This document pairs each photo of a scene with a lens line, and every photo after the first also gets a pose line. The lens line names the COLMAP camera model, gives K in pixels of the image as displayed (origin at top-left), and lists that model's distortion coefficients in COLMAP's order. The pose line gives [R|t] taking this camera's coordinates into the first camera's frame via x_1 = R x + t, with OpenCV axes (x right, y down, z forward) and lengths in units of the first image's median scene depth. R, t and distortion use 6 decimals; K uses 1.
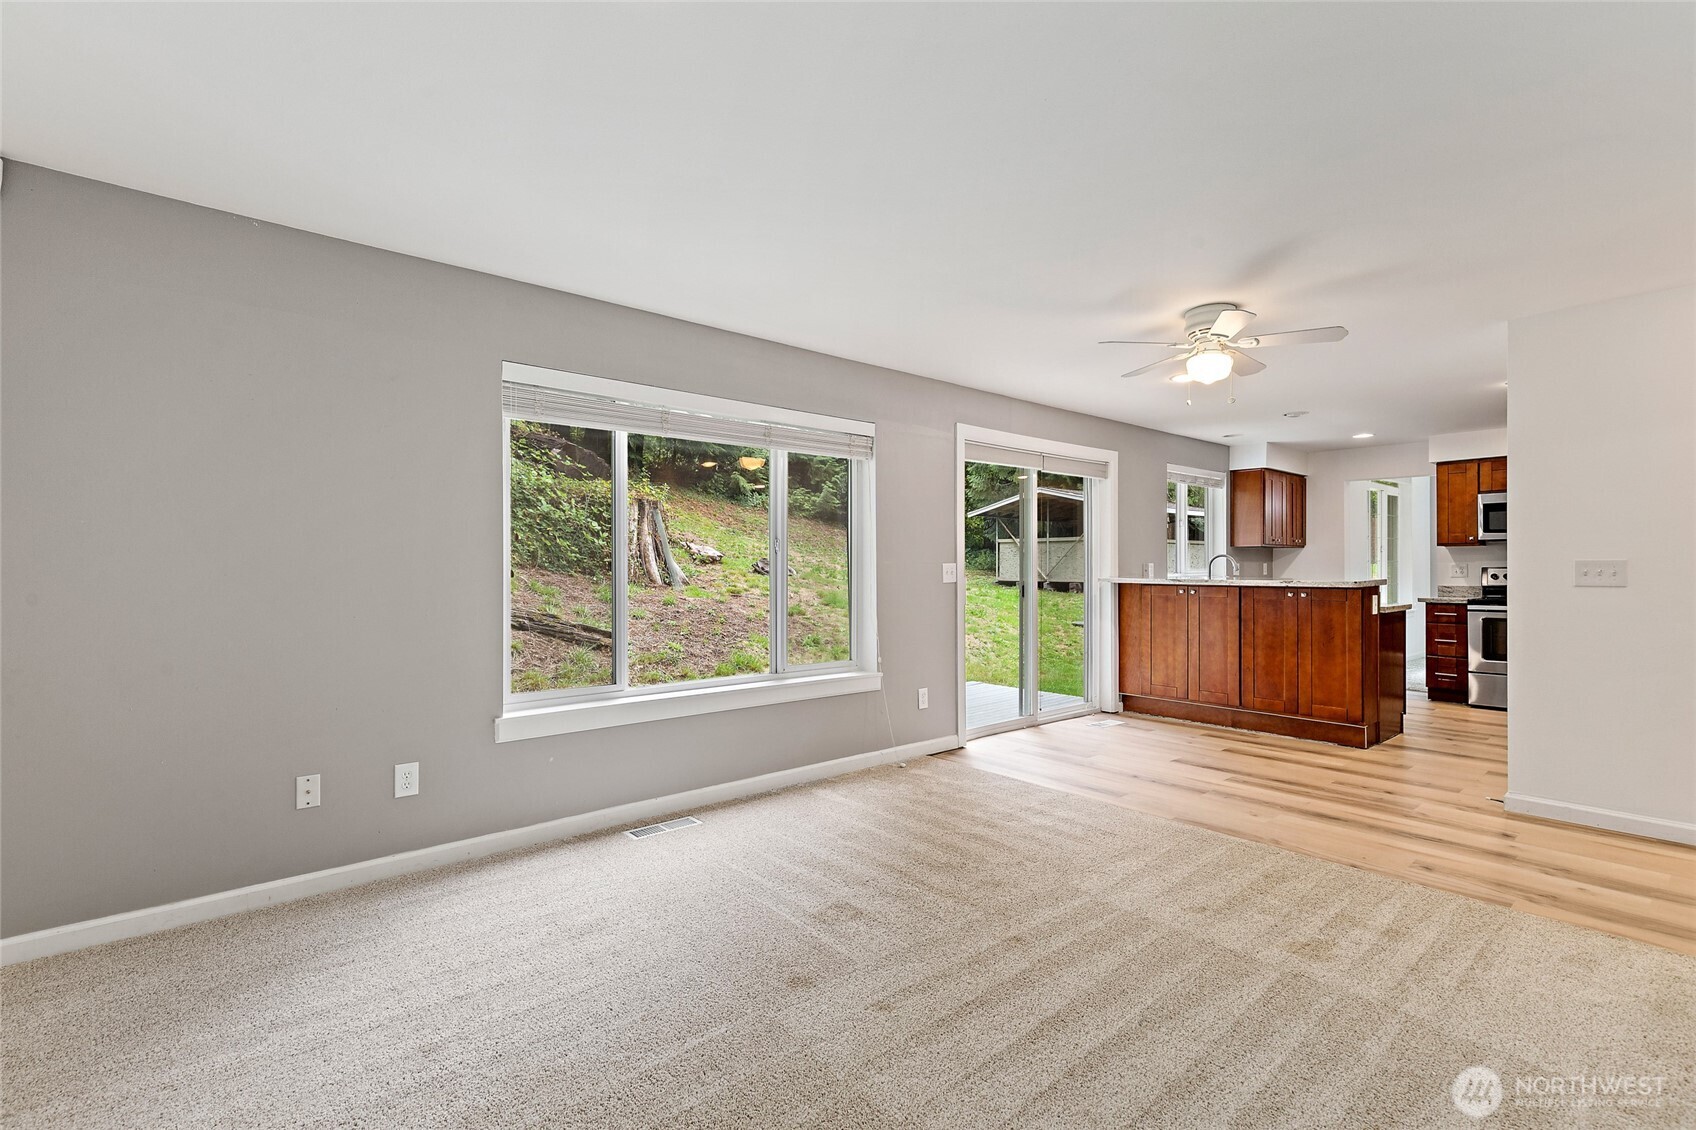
lens RADIAL K [[763.0, 0, 846.8], [0, 763.0, 564.6], [0, 0, 1]] dist [0.010077, -0.002020]
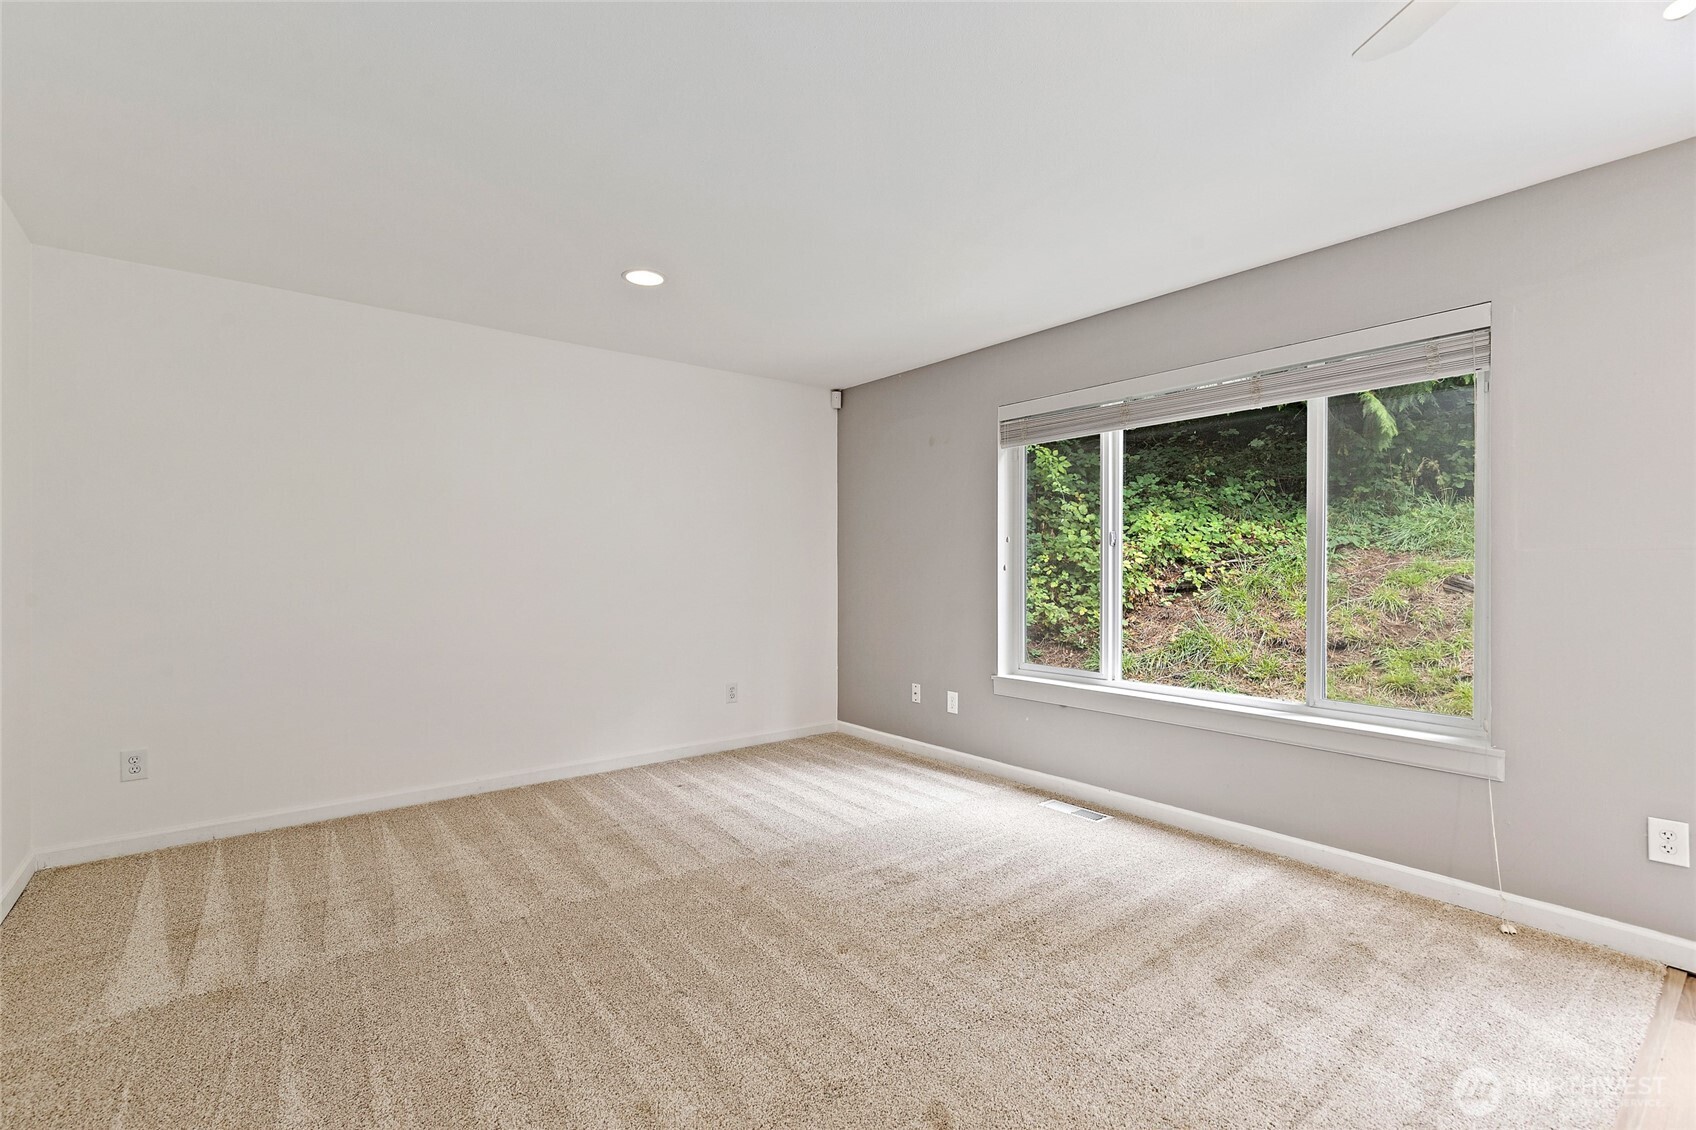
lens RADIAL K [[763.0, 0, 850.2], [0, 763.0, 561.0], [0, 0, 1]] dist [0.010077, -0.002020]
pose [[-0.033641, -0.007963, -0.999402, 0.513686], [0.006070, 0.999948, -0.008172, 0.005886], [0.999416, -0.006341, -0.033591, 0.458734]]
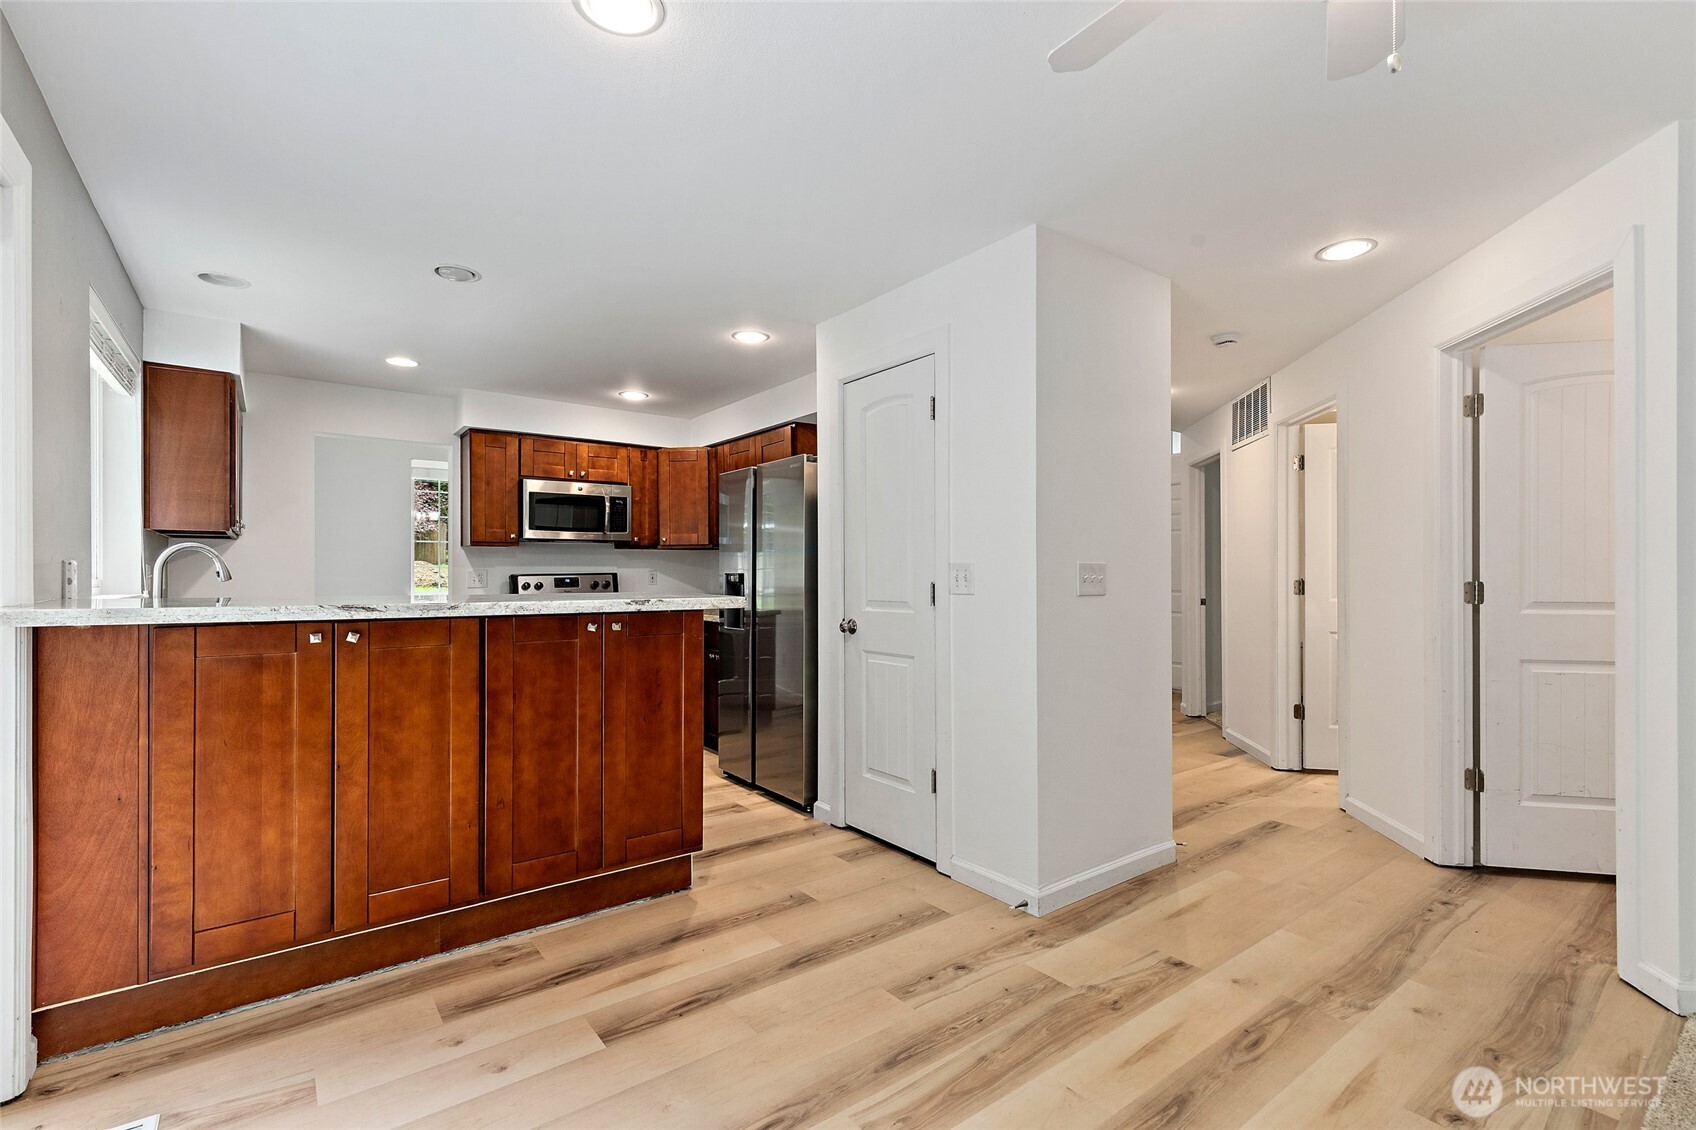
lens RADIAL K [[763.0, 0, 846.3], [0, 763.0, 579.4], [0, 0, 1]] dist [0.010077, -0.002020]
pose [[0.065810, -0.004805, 0.997821, 0.101735], [-0.002509, 0.999984, 0.004981, 0.005121], [-0.997829, -0.002831, 0.065797, 0.782716]]
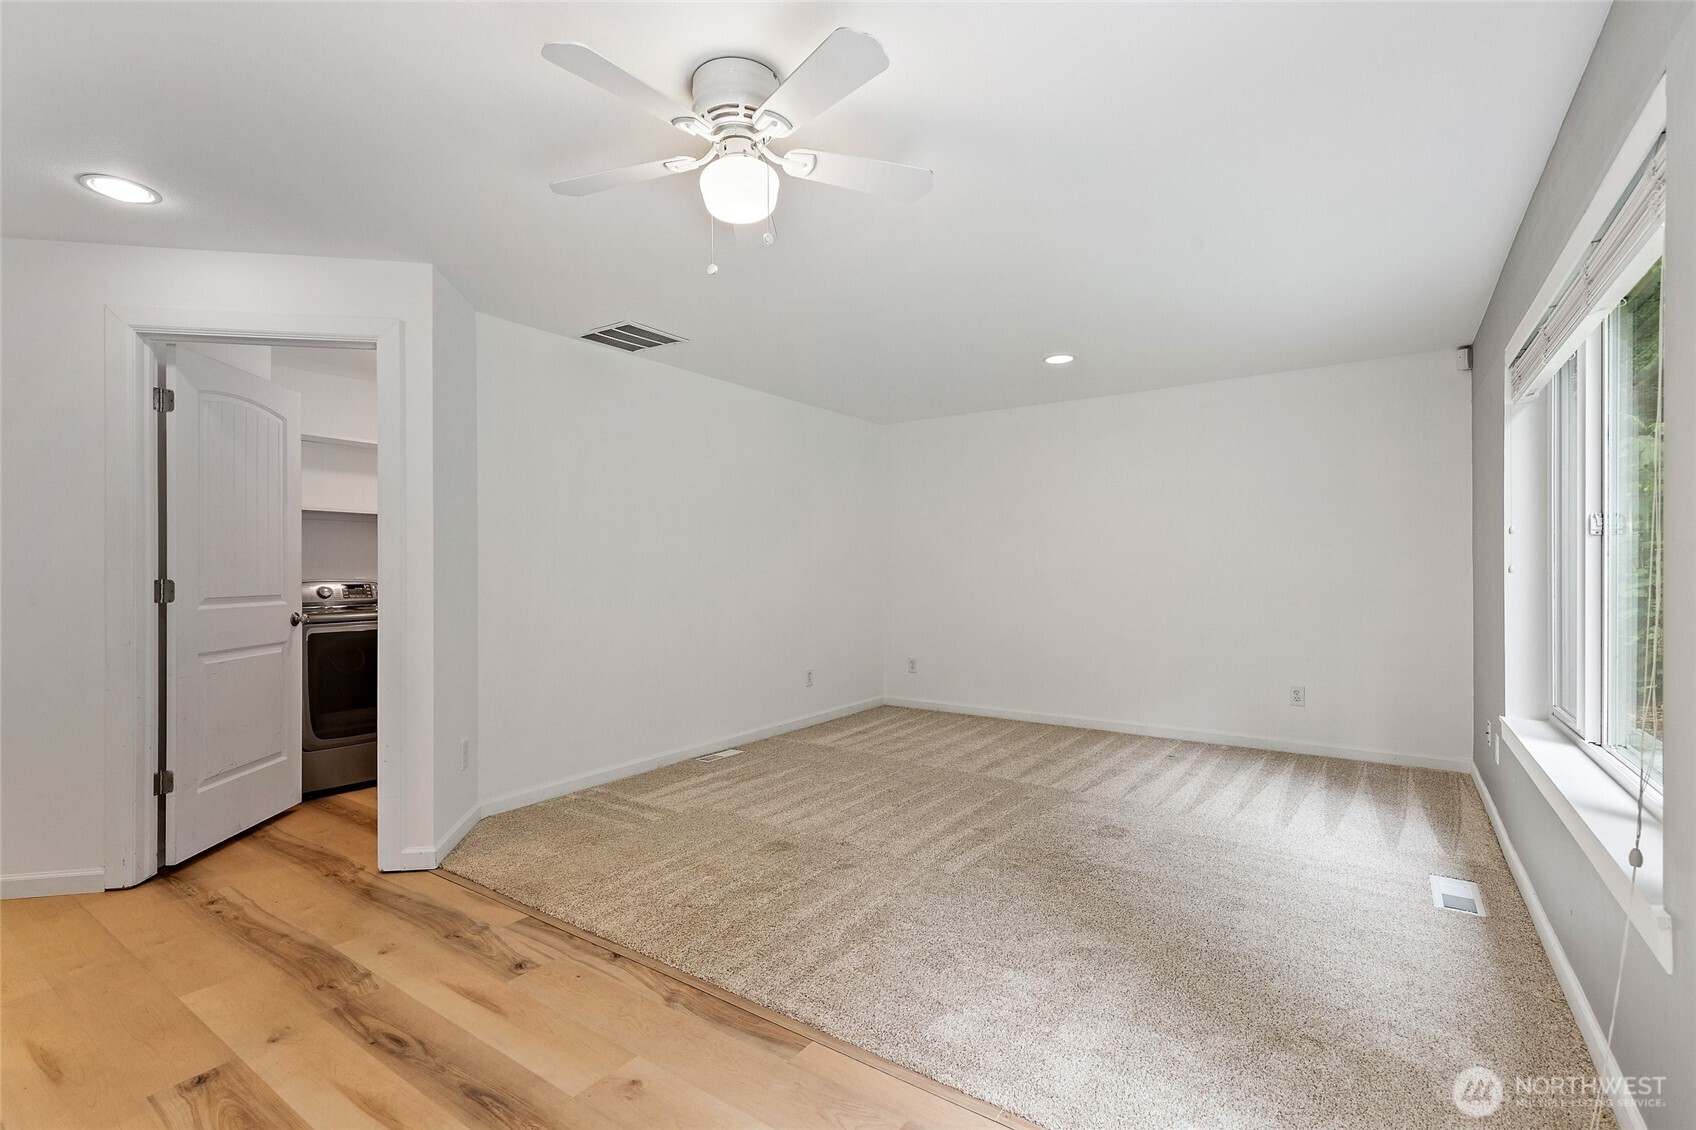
lens RADIAL K [[763.0, 0, 841.8], [0, 763.0, 573.8], [0, 0, 1]] dist [0.010077, -0.002020]
pose [[-0.969453, 0.005747, -0.245210, 0.353058], [0.005751, 0.999983, 0.000698, 0.006566], [0.245210, -0.000734, -0.969470, 1.010772]]
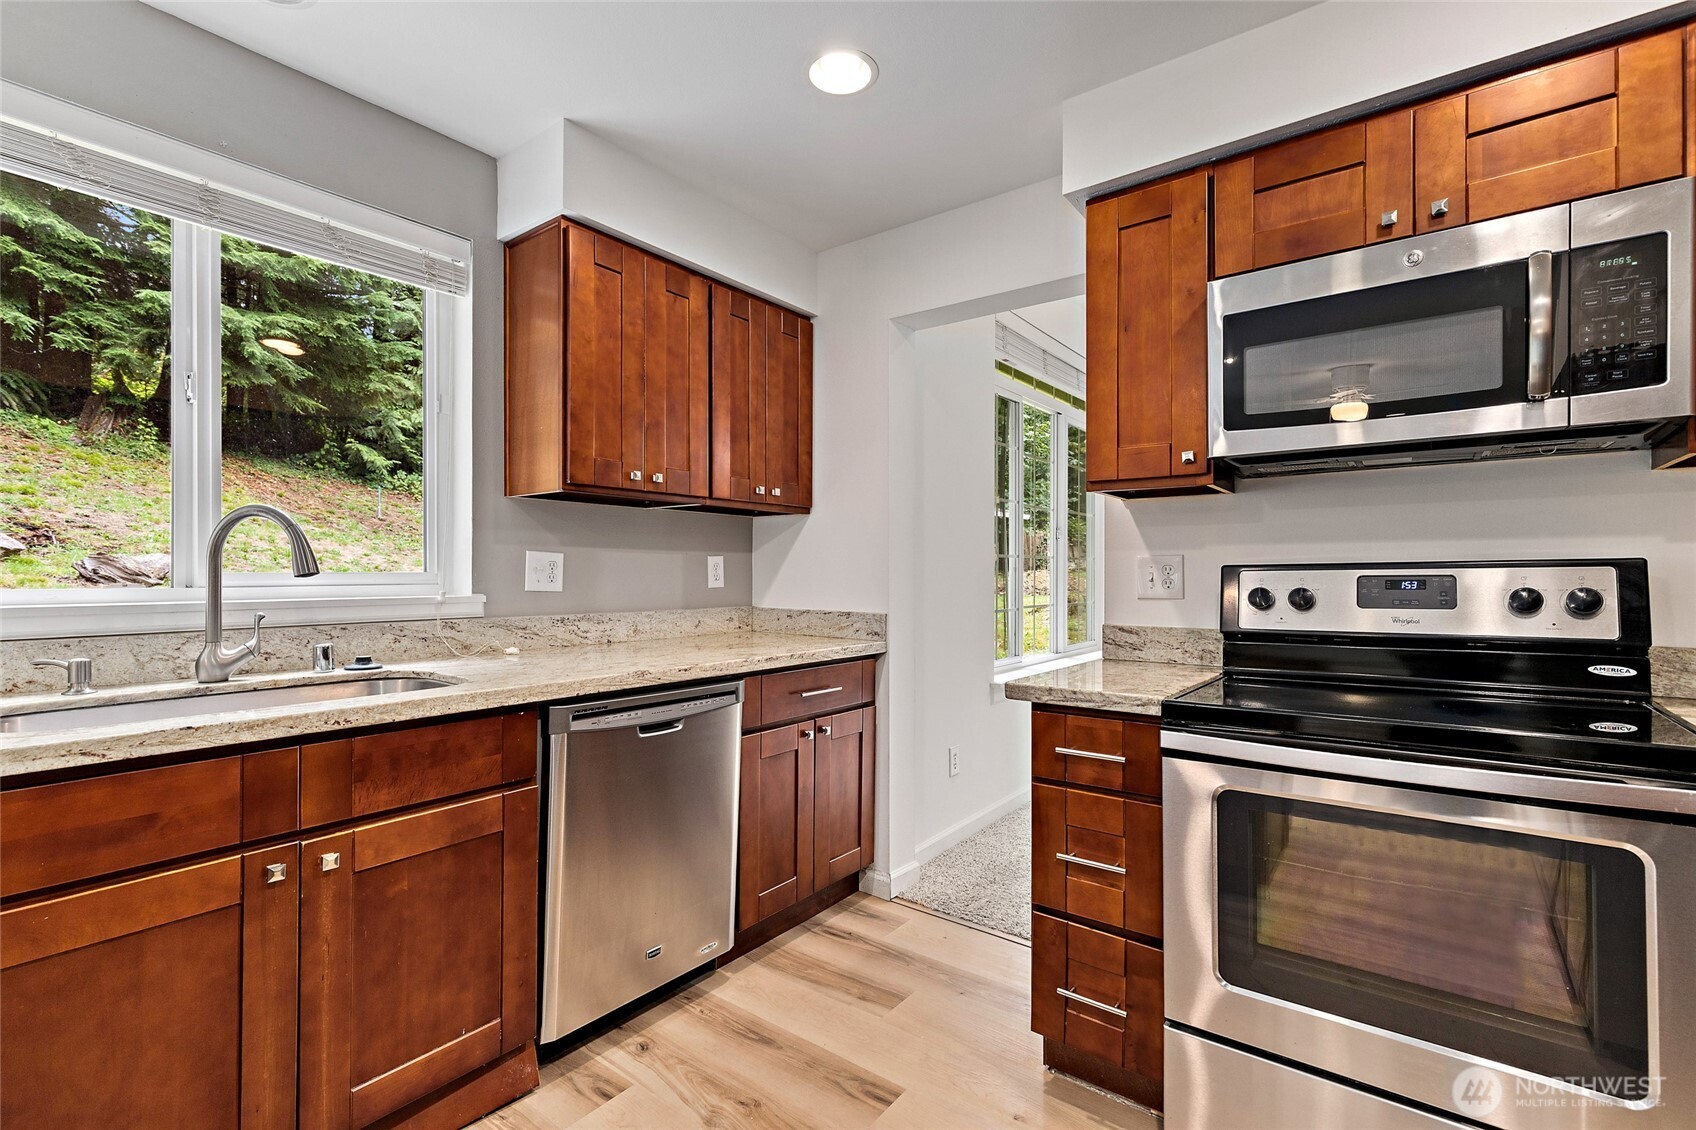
lens RADIAL K [[763.0, 0, 843.6], [0, 763.0, 571.1], [0, 0, 1]] dist [0.010077, -0.002020]
pose [[0.977526, 0.000500, 0.210815, 0.806348], [-0.001118, 0.999995, 0.002812, 0.006420], [-0.210812, -0.002985, 0.977522, 0.962169]]
